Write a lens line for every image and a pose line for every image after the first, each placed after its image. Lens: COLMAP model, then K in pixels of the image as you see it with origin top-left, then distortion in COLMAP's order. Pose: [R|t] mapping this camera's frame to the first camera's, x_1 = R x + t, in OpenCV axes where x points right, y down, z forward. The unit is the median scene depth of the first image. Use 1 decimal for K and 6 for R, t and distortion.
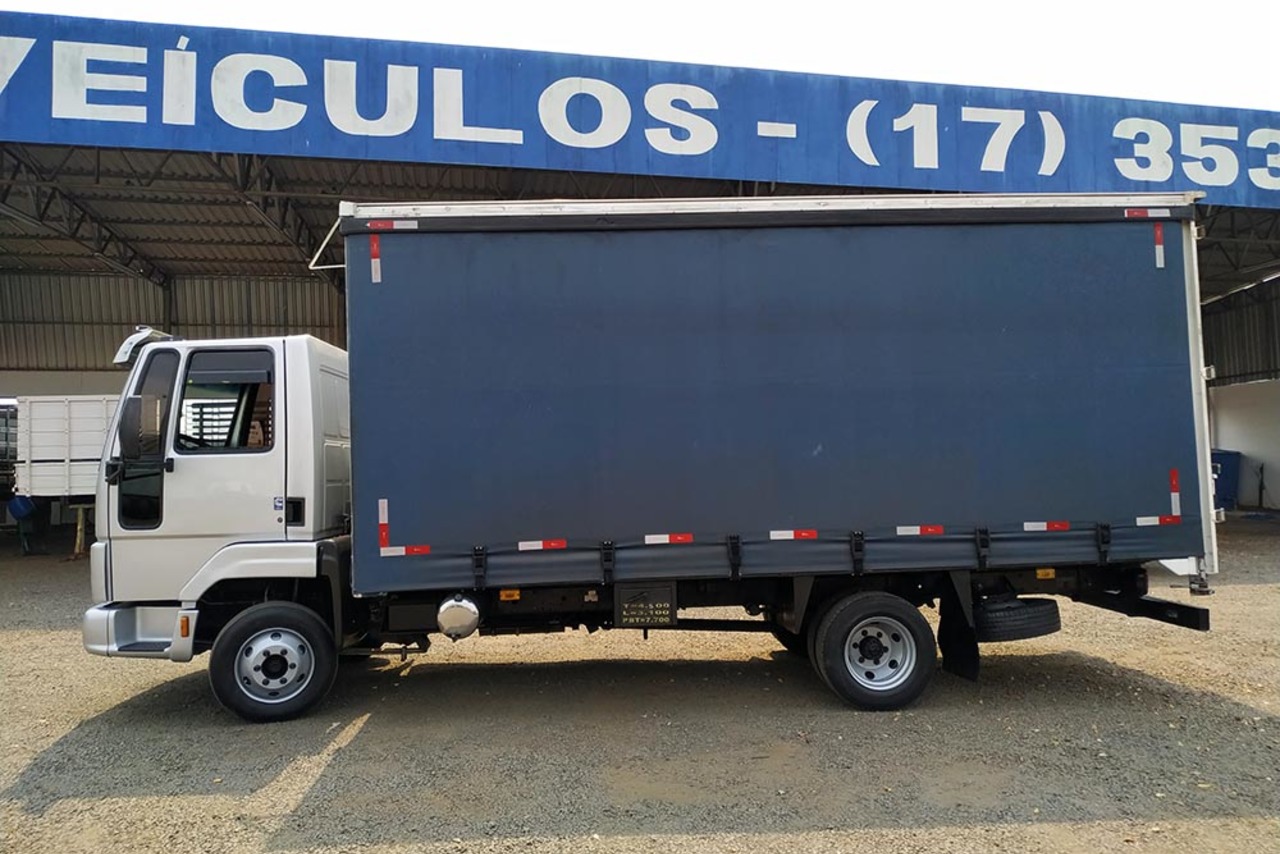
lens RADIAL K [[935.2, 0, 699.7], [0, 935.2, 425.4], [0, 0, 1]] dist [-0.005123, -0.006109]
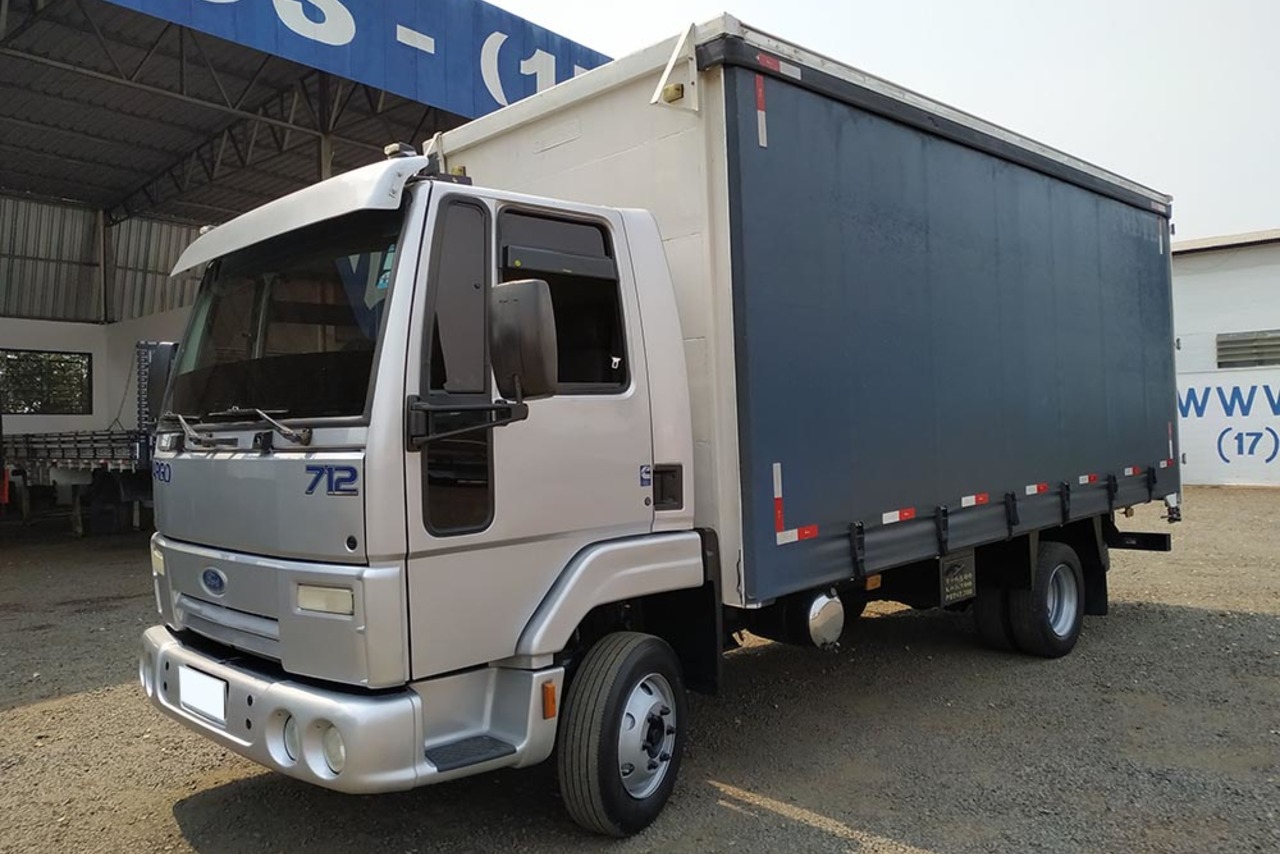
lens RADIAL K [[953.6, 0, 573.7], [0, 953.6, 426.1], [0, 0, 1]] dist [0.002254, -0.007226]
pose [[0.764325, -0.001928, 0.644828, -0.896075], [-0.017007, 0.999587, 0.023148, 0.037244], [-0.644607, -0.028659, 0.763977, 0.549616]]
